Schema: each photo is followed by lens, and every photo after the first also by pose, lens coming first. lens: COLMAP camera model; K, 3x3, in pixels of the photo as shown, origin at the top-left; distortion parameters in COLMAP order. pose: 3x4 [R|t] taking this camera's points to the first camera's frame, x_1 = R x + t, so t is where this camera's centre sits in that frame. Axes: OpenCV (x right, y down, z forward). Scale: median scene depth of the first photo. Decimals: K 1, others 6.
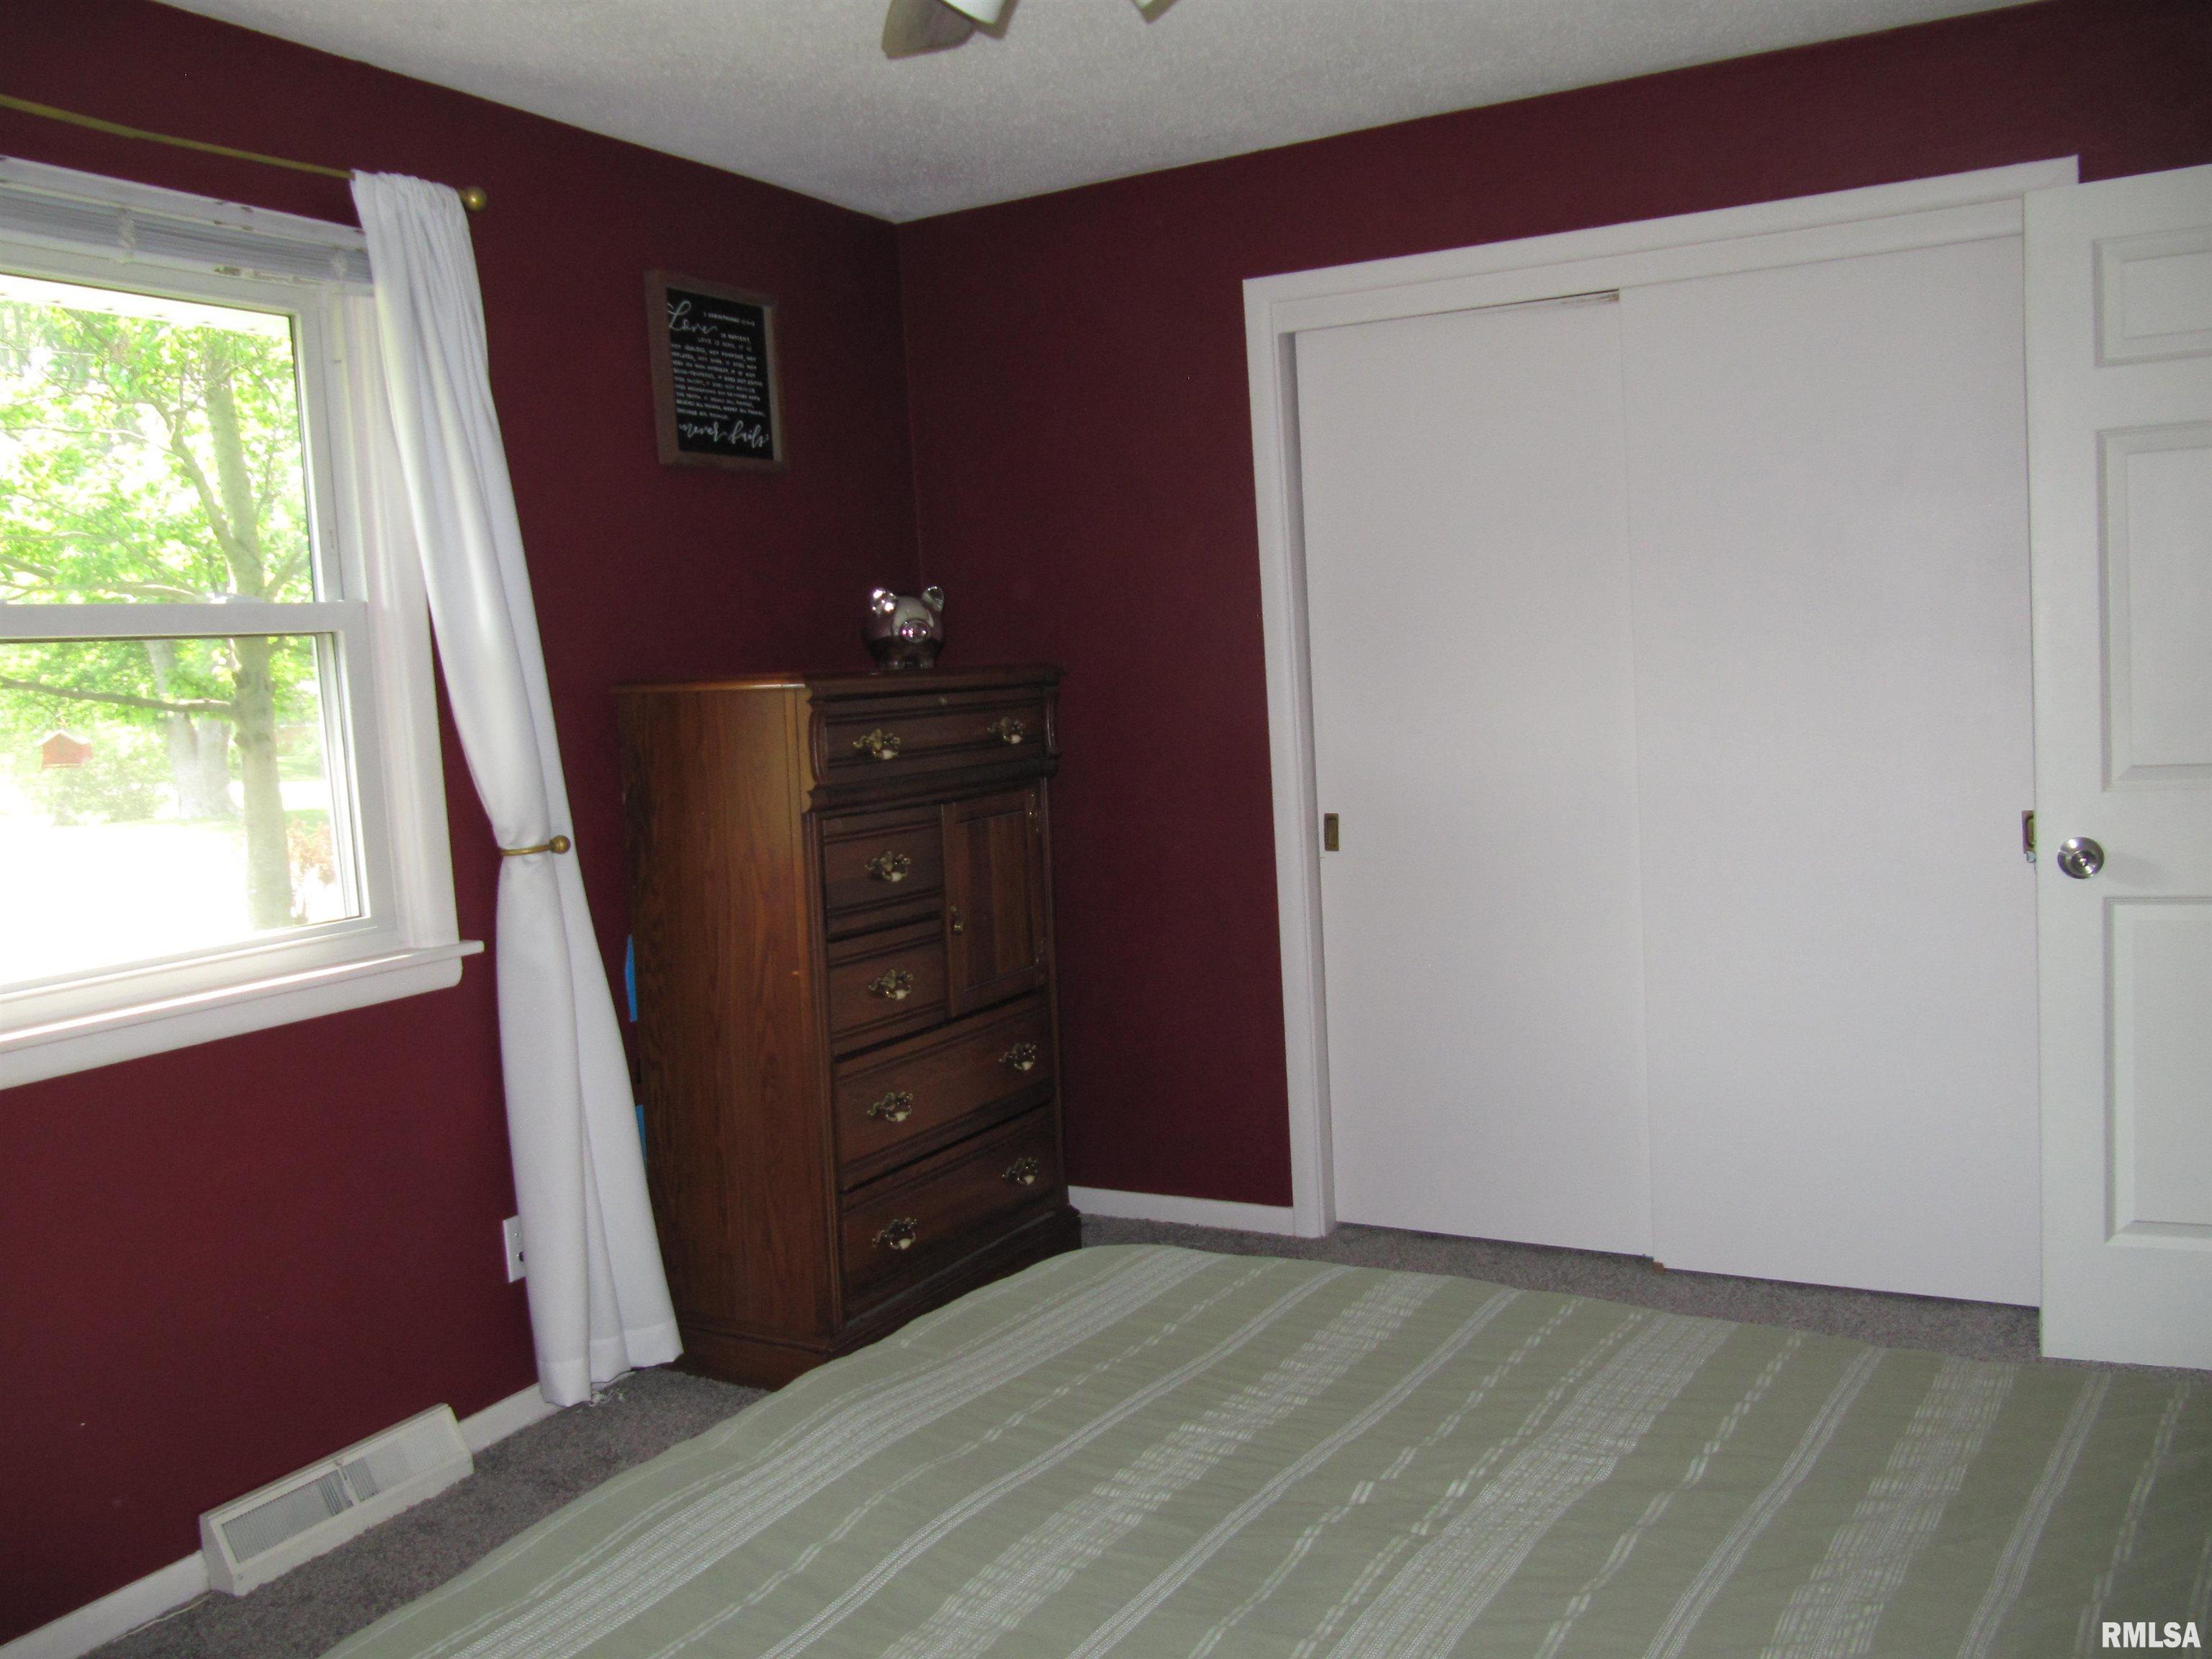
lens RADIAL K [[1825.8, 0, 1107.9], [0, 1825.8, 818.4], [0, 0, 1]] dist [-0.057344, 0.029181]
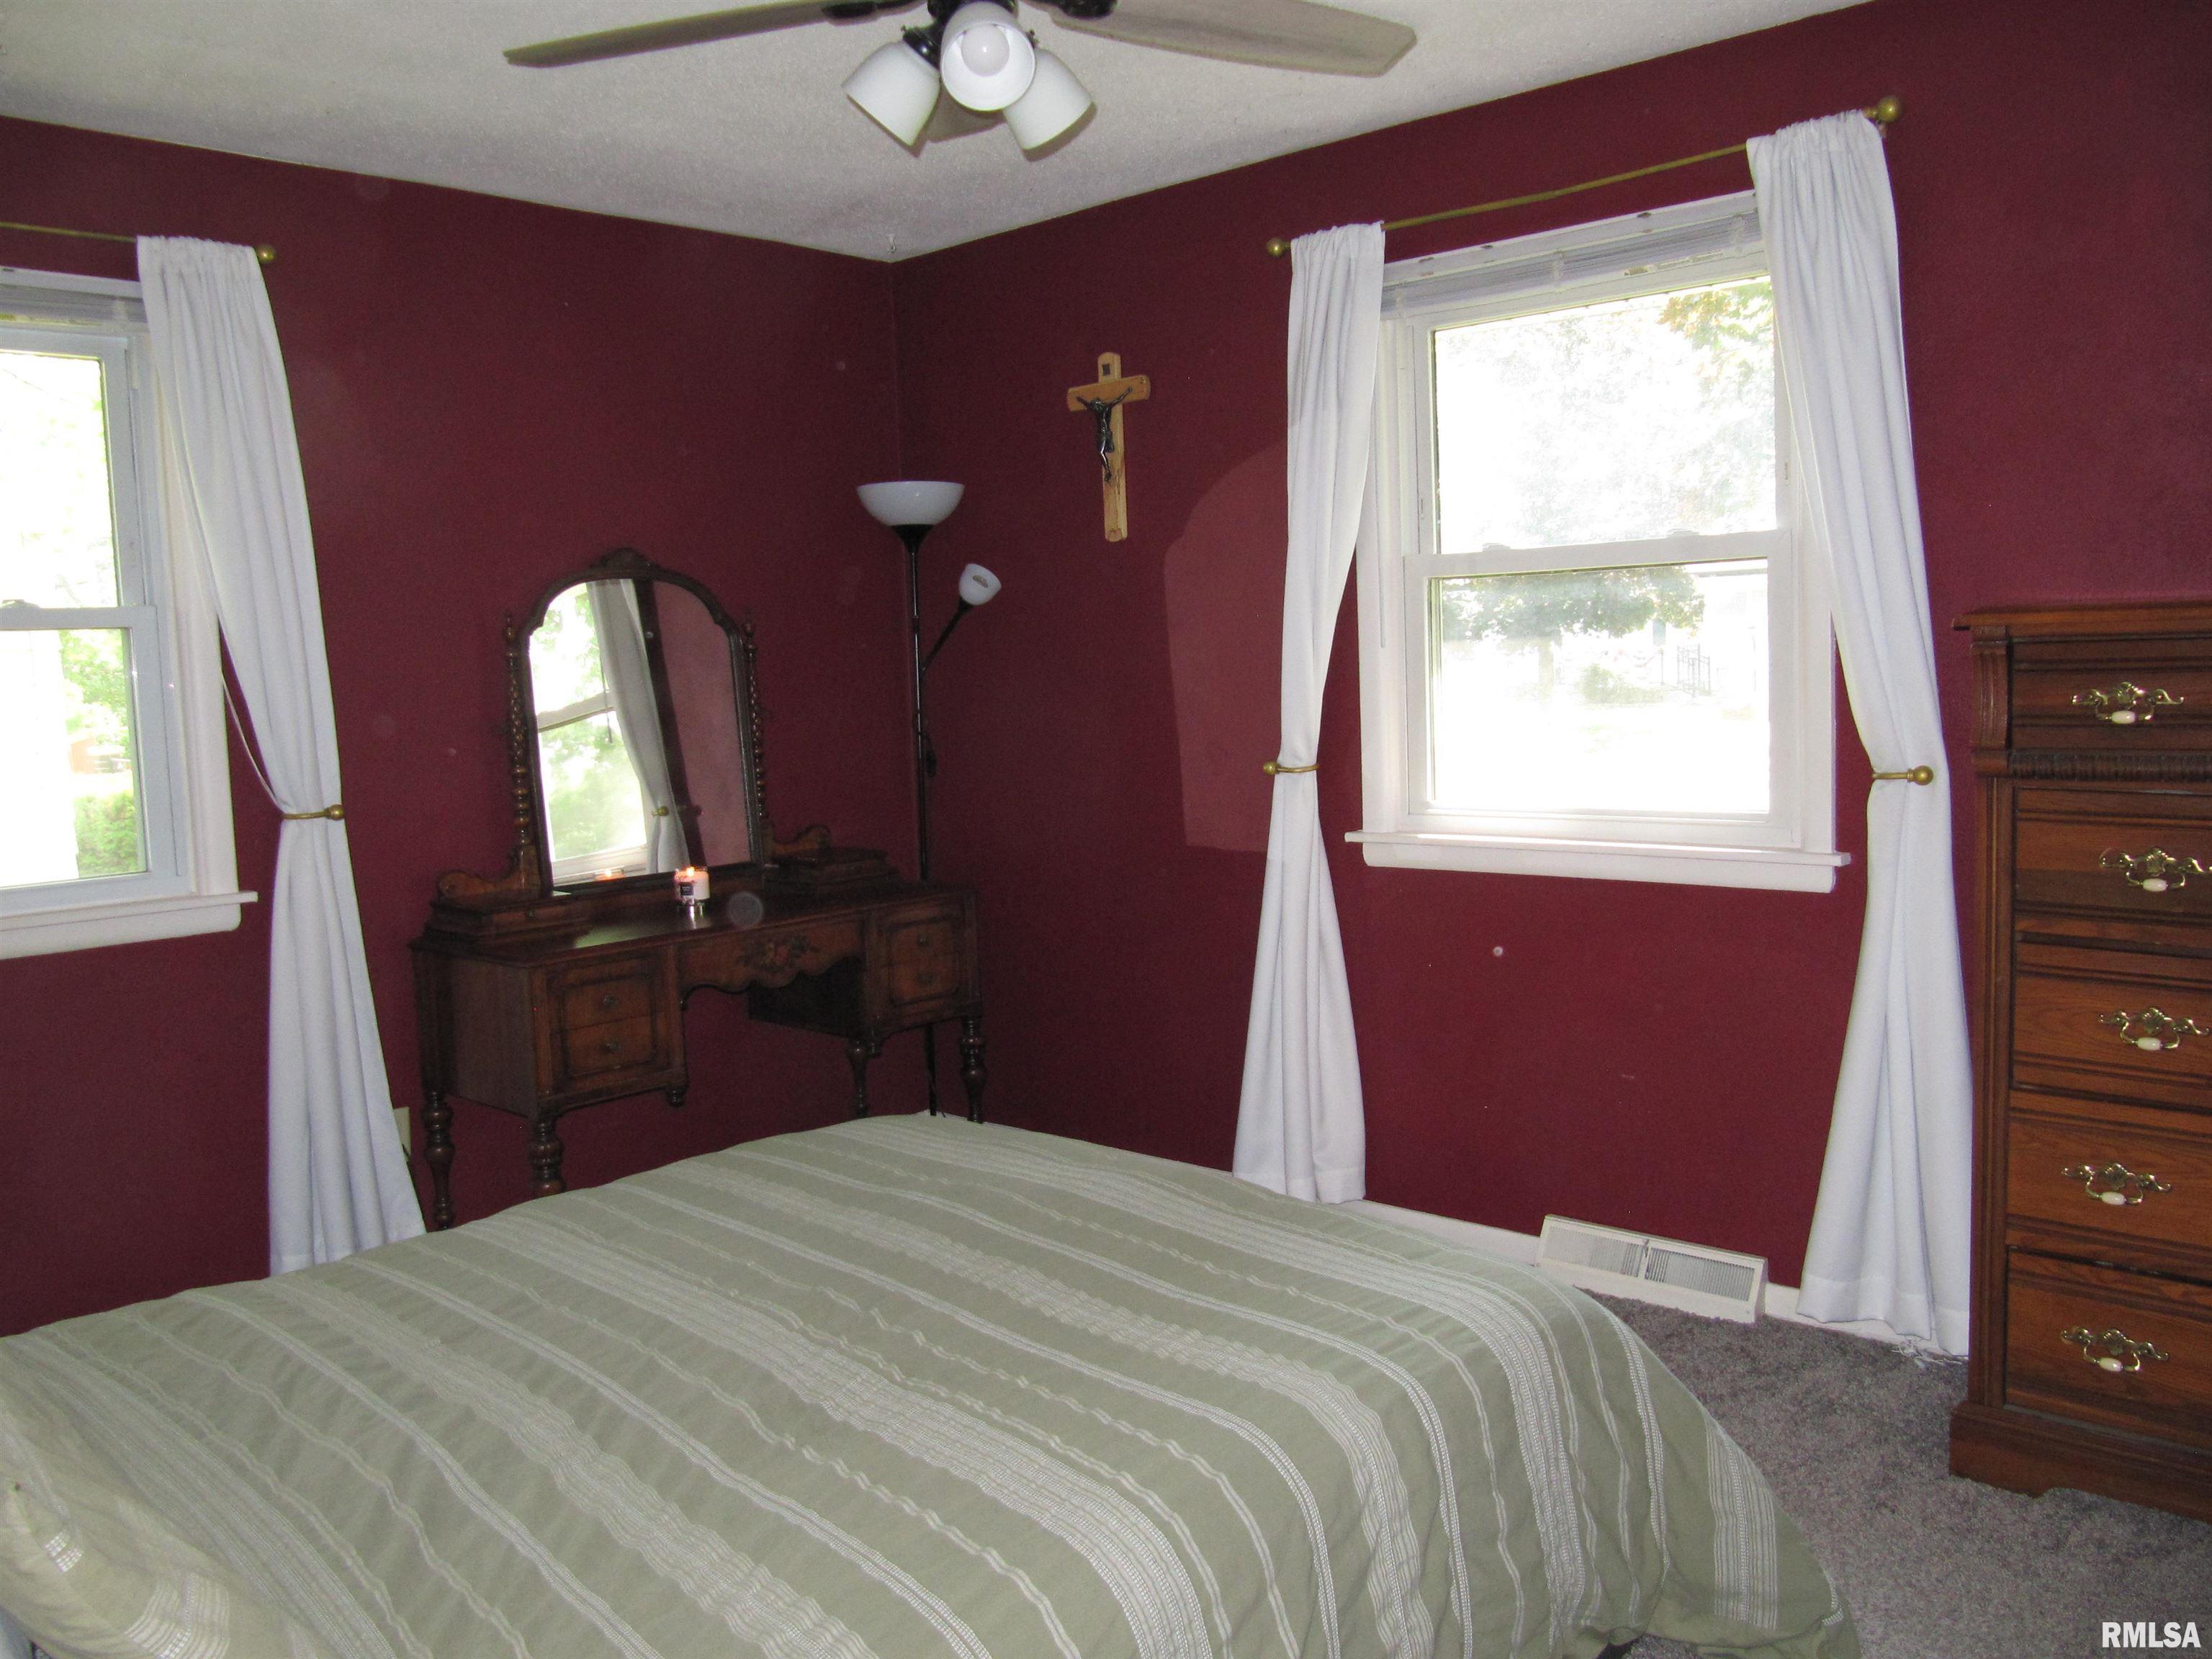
lens RADIAL K [[1825.8, 0, 1107.9], [0, 1825.8, 818.4], [0, 0, 1]] dist [-0.057344, 0.029181]
pose [[-0.244548, 0.150248, -0.957926, 0.773774], [-0.032646, 0.986086, 0.162999, -0.112902], [0.969087, 0.071134, -0.236240, 0.880788]]
